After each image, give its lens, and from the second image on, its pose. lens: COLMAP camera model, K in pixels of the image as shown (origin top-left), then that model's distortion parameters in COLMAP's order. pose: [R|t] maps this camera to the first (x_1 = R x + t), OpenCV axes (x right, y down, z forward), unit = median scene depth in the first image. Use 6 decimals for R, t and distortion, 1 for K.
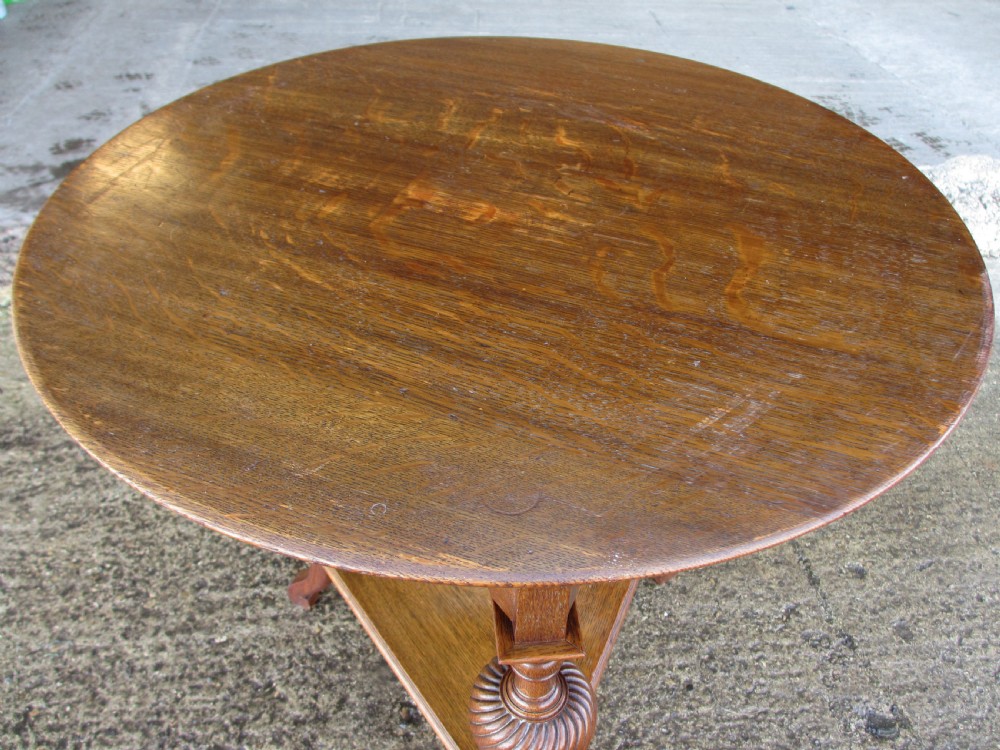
lens RADIAL K [[798.8, 0, 471.9], [0, 798.8, 374.3], [0, 0, 1]] dist [-0.048257, 0.012409]
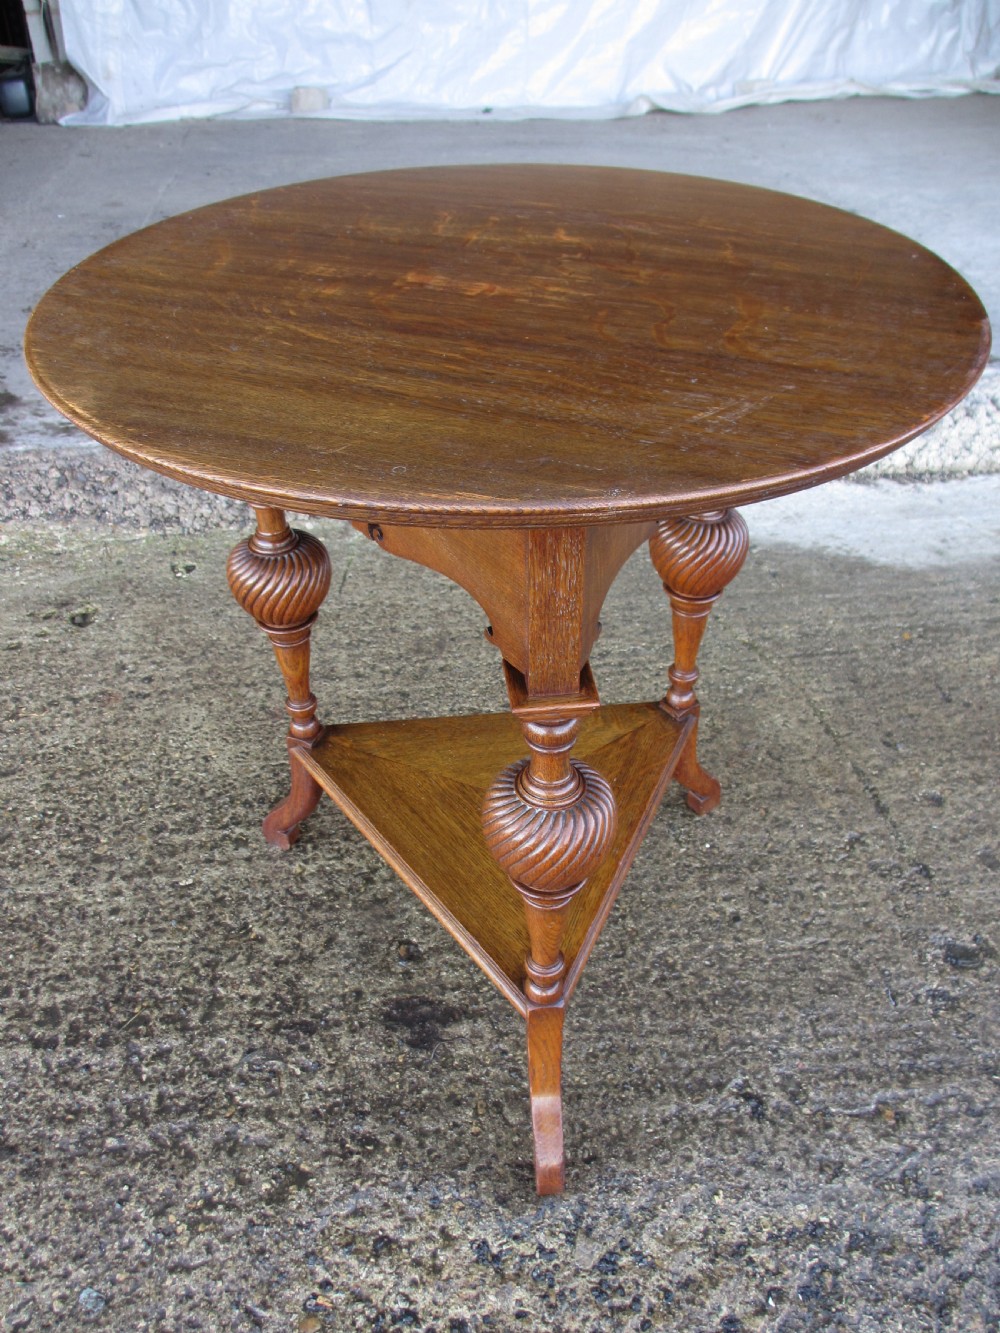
lens RADIAL K [[1092.5, 0, 451.8], [0, 1092.5, 706.3], [0, 0, 1]] dist [-0.051938, 0.012055]
pose [[0.999723, -0.019471, -0.013247, -0.011450], [0.018724, 0.998345, -0.054370, 0.222098], [0.014283, 0.054106, 0.998433, -0.185650]]
